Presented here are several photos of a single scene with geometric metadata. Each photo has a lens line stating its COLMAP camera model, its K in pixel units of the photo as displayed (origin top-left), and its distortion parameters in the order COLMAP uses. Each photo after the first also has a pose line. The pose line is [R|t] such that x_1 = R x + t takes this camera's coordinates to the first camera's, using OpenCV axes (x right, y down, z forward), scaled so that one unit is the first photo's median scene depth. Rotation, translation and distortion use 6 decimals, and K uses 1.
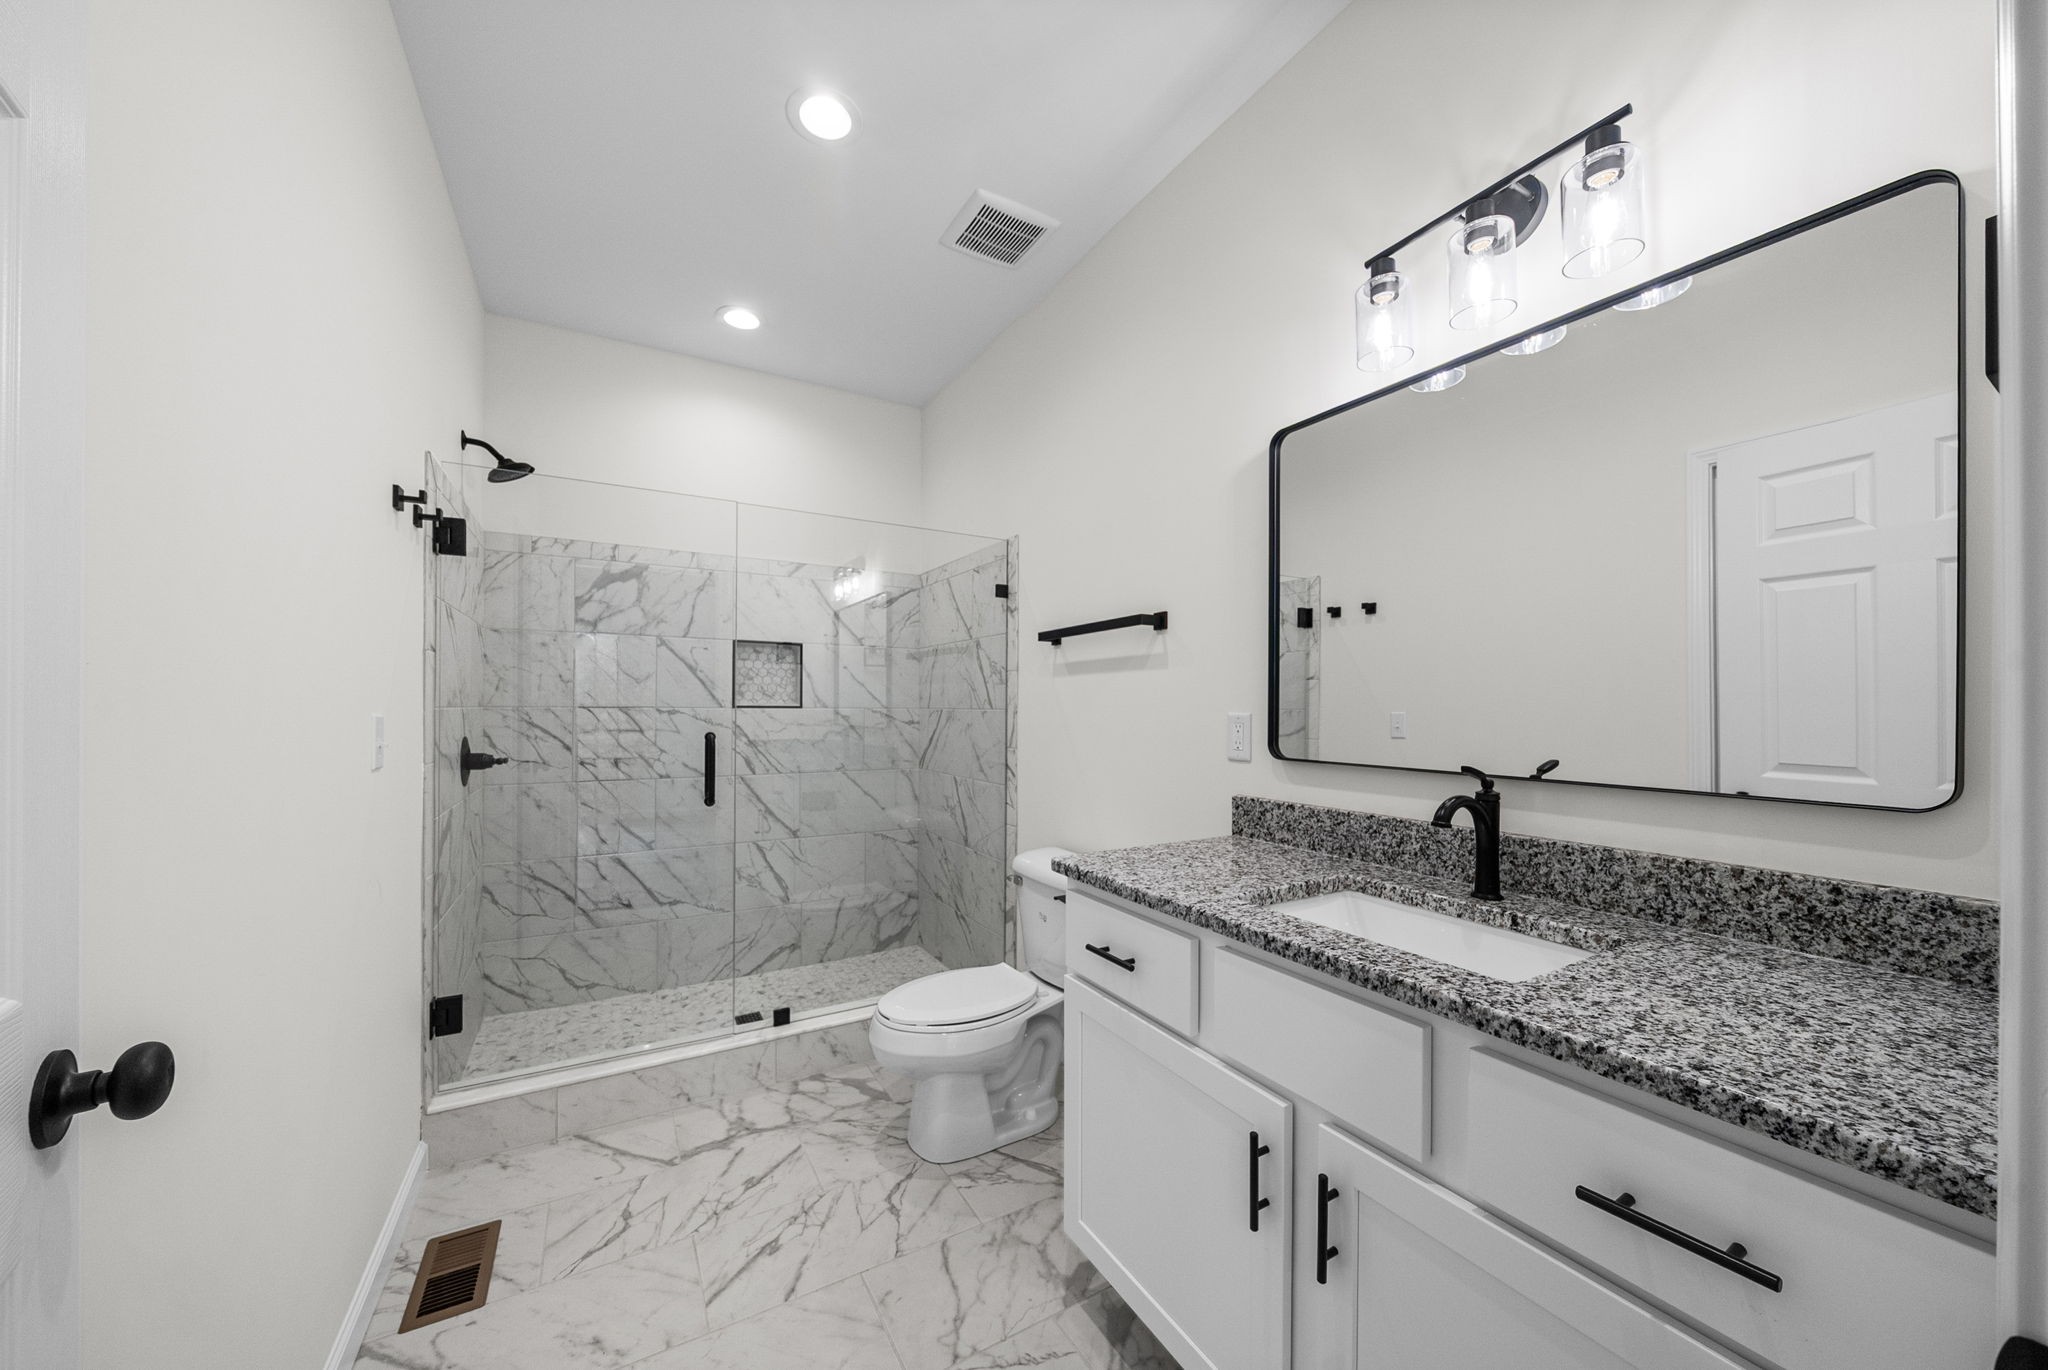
lens RADIAL K [[719.9, 0, 1008.4], [0, 719.9, 696.8], [0, 0, 1]] dist [-0.002033, -0.000050]
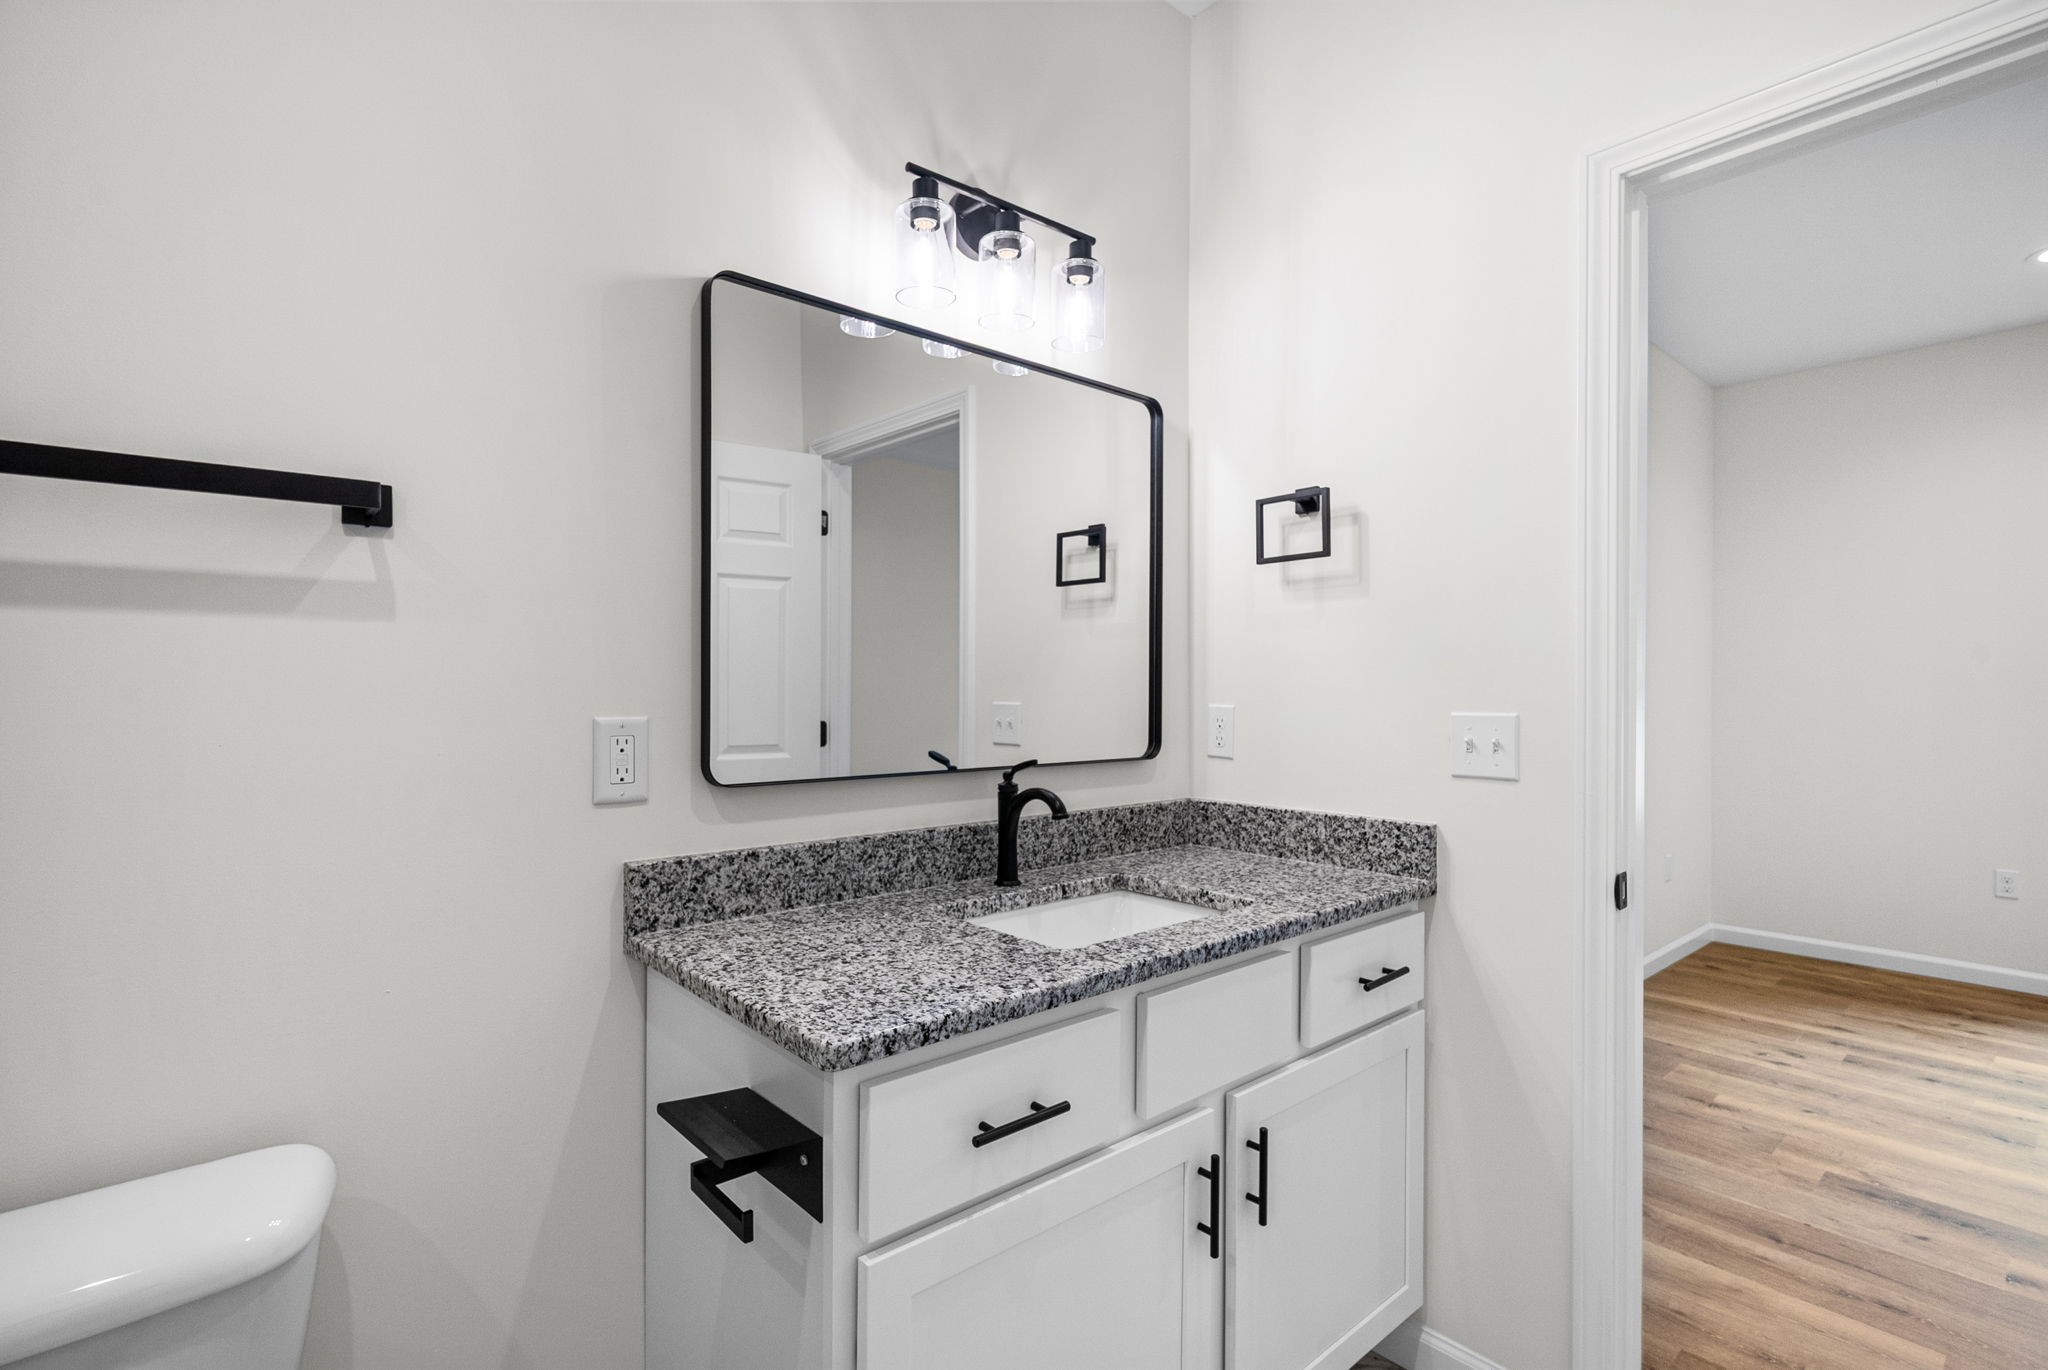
lens RADIAL K [[960.2, 0, 1024.0], [0, 960.2, 685.0], [0, 0, 1]] dist [0.000122, -0.000299]
pose [[-0.206380, -0.000108, 0.978472, -0.641570], [-0.014853, 0.999885, -0.003023, -0.006908], [-0.978359, -0.015157, -0.206358, 1.147139]]
